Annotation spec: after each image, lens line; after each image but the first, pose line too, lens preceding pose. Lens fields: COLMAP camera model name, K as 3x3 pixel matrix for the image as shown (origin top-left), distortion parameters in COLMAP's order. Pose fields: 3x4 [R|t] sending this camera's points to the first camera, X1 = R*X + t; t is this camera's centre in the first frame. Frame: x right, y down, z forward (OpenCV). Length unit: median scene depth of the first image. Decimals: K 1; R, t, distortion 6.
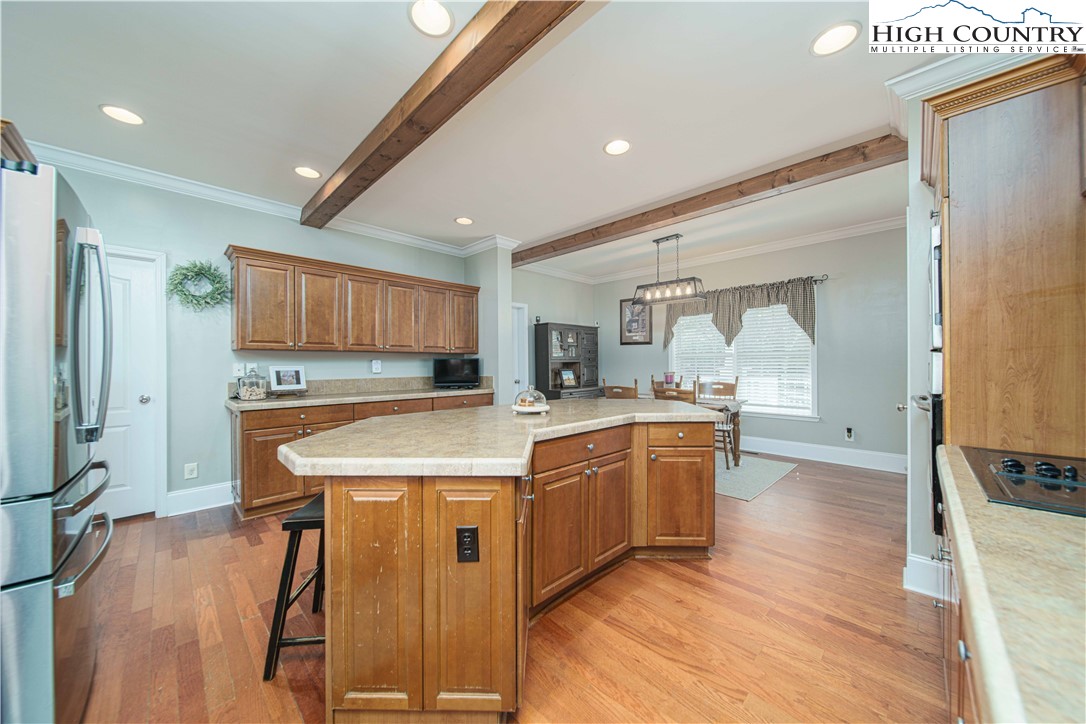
lens RADIAL K [[379.9, 0, 541.6], [0, 379.9, 363.8], [0, 0, 1]] dist [-0.003153, -0.000429]
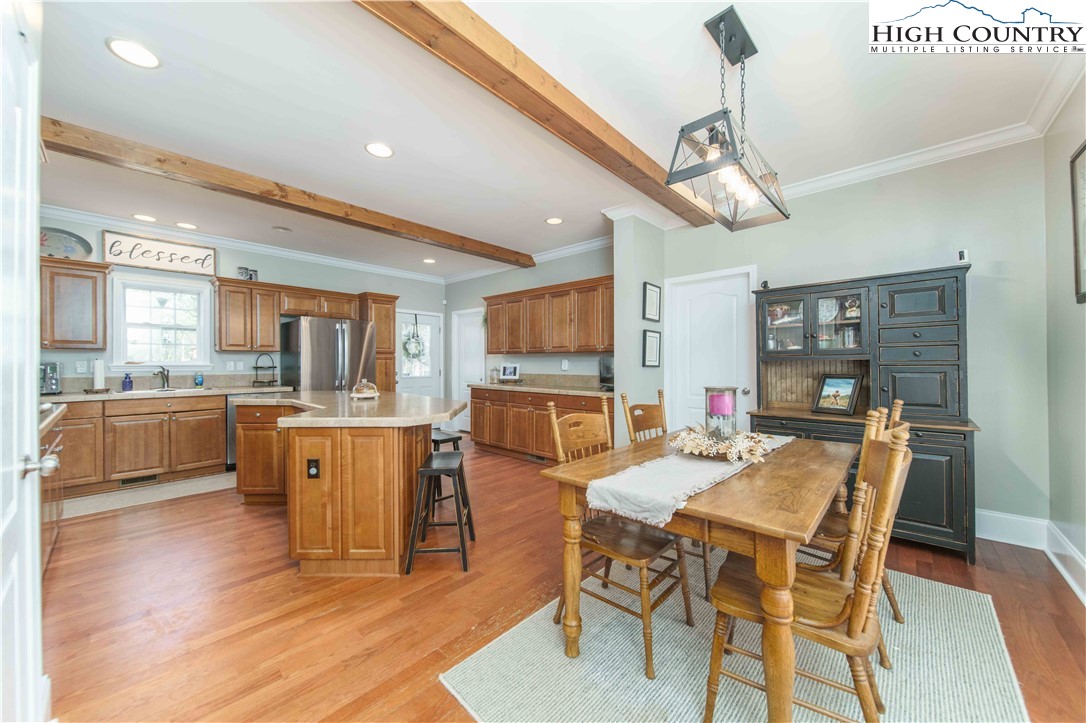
lens RADIAL K [[387.6, 0, 539.5], [0, 387.6, 362.8], [0, 0, 1]] dist [-0.000259, -0.000251]
pose [[0.037664, 0.004876, -0.999279, 0.716532], [0.001674, 0.999986, 0.004942, -0.004261], [0.999289, -0.001859, 0.037655, 0.797946]]
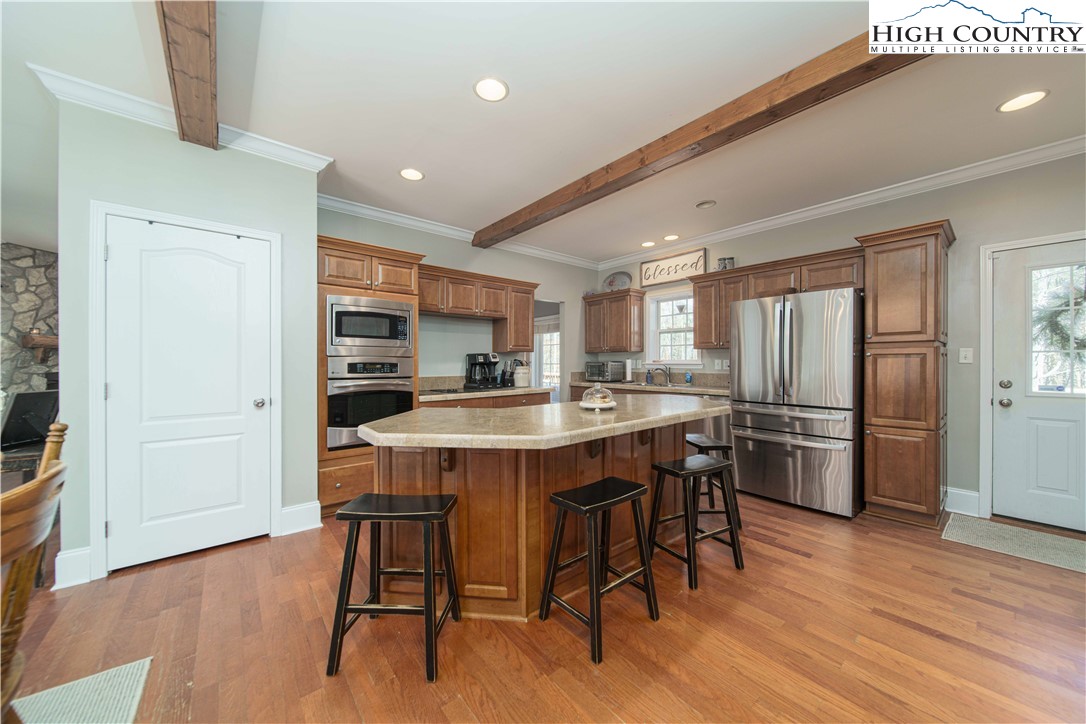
lens RADIAL K [[379.9, 0, 541.6], [0, 379.9, 363.8], [0, 0, 1]] dist [-0.003153, -0.000429]
pose [[-0.995999, 0.006239, 0.089142, 0.012826], [0.006540, 0.999974, 0.003087, 0.000654], [-0.089121, 0.003658, -0.996014, 1.027197]]
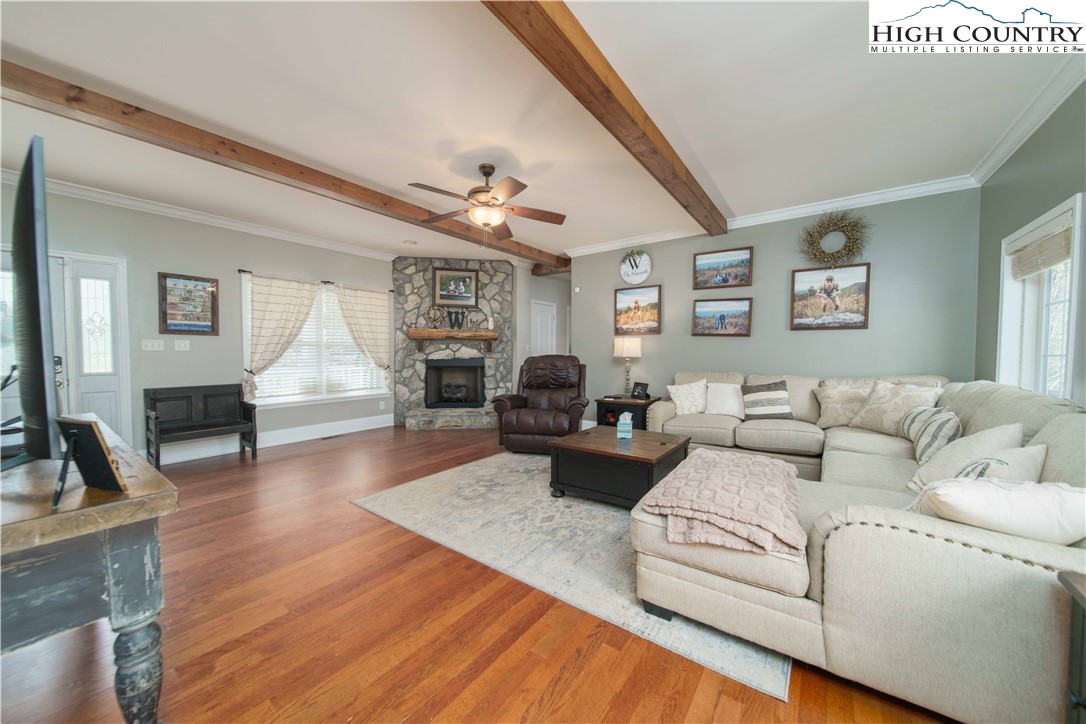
lens RADIAL K [[379.9, 0, 541.6], [0, 379.9, 363.8], [0, 0, 1]] dist [-0.003153, -0.000429]
pose [[-0.147201, -0.032271, 0.988580, 0.174266], [0.004348, 0.999437, 0.033273, -0.006798], [-0.989097, 0.009196, -0.146978, -0.183098]]
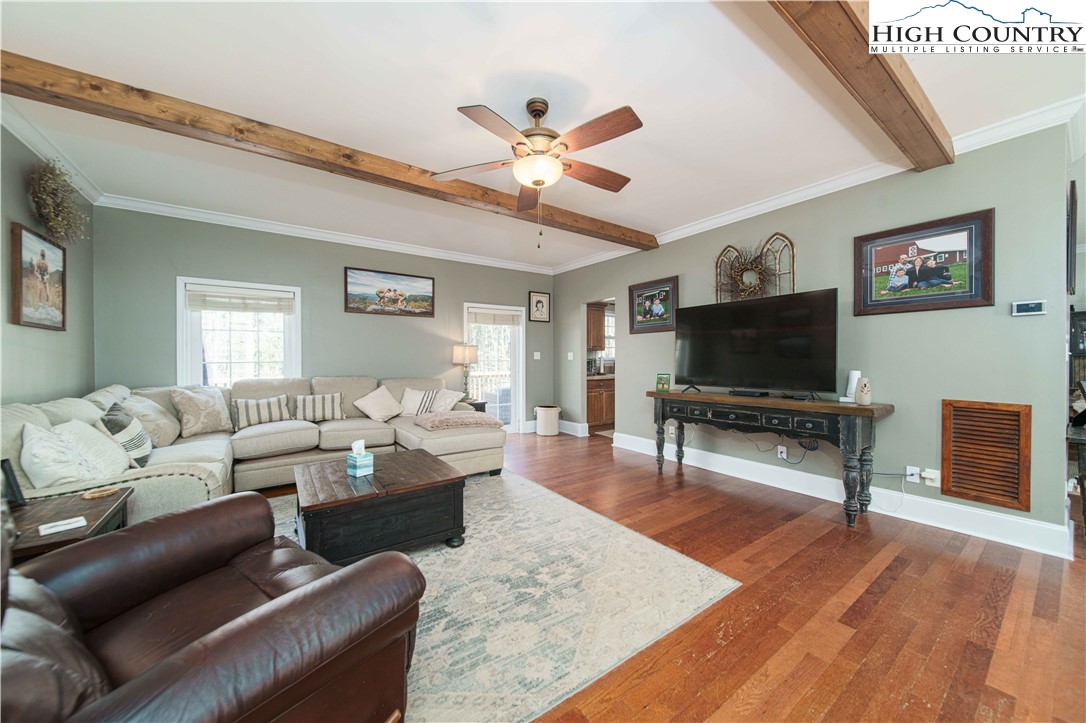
lens RADIAL K [[379.9, 0, 541.6], [0, 379.9, 363.3], [0, 0, 1]] dist [-0.003153, -0.000429]
pose [[-0.174242, 0.011220, -0.984639, 1.363778], [-0.001247, 0.999932, 0.011615, -0.007015], [0.984702, 0.003252, -0.174216, -0.096939]]
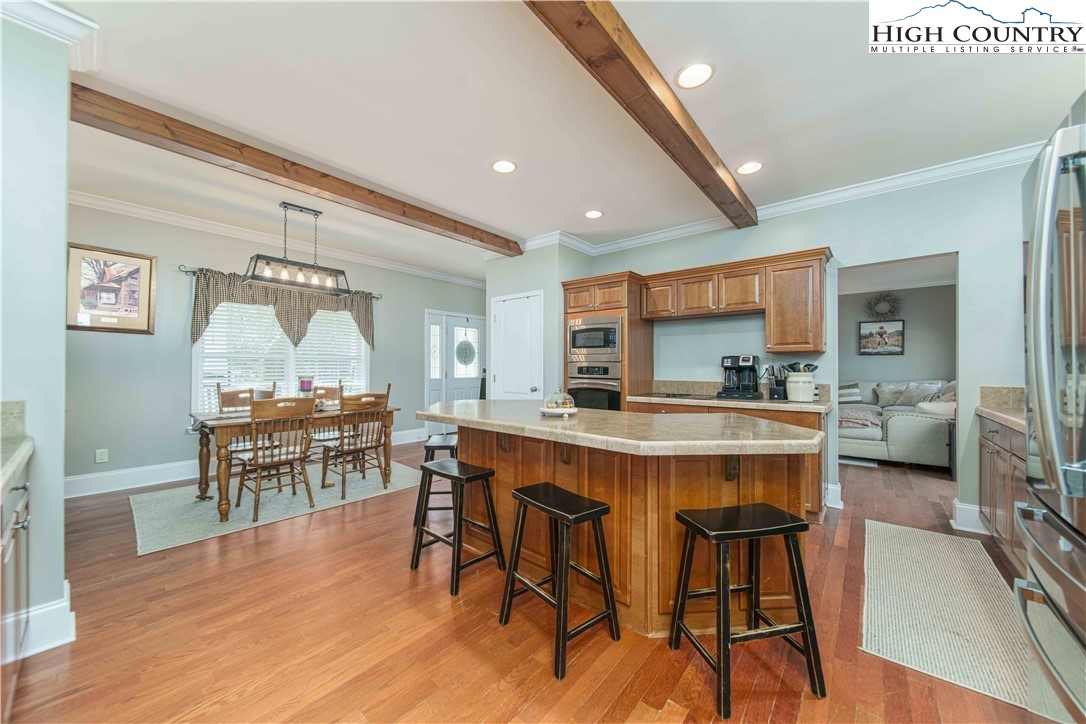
lens RADIAL K [[385.1, 0, 543.0], [0, 385.1, 365.1], [0, 0, 1]] dist [-0.001980, -0.000249]
pose [[-0.086623, 0.008279, 0.996207, -0.520152], [-0.001873, 0.999962, -0.008473, 0.003611], [-0.996239, -0.002600, -0.086604, 0.566604]]
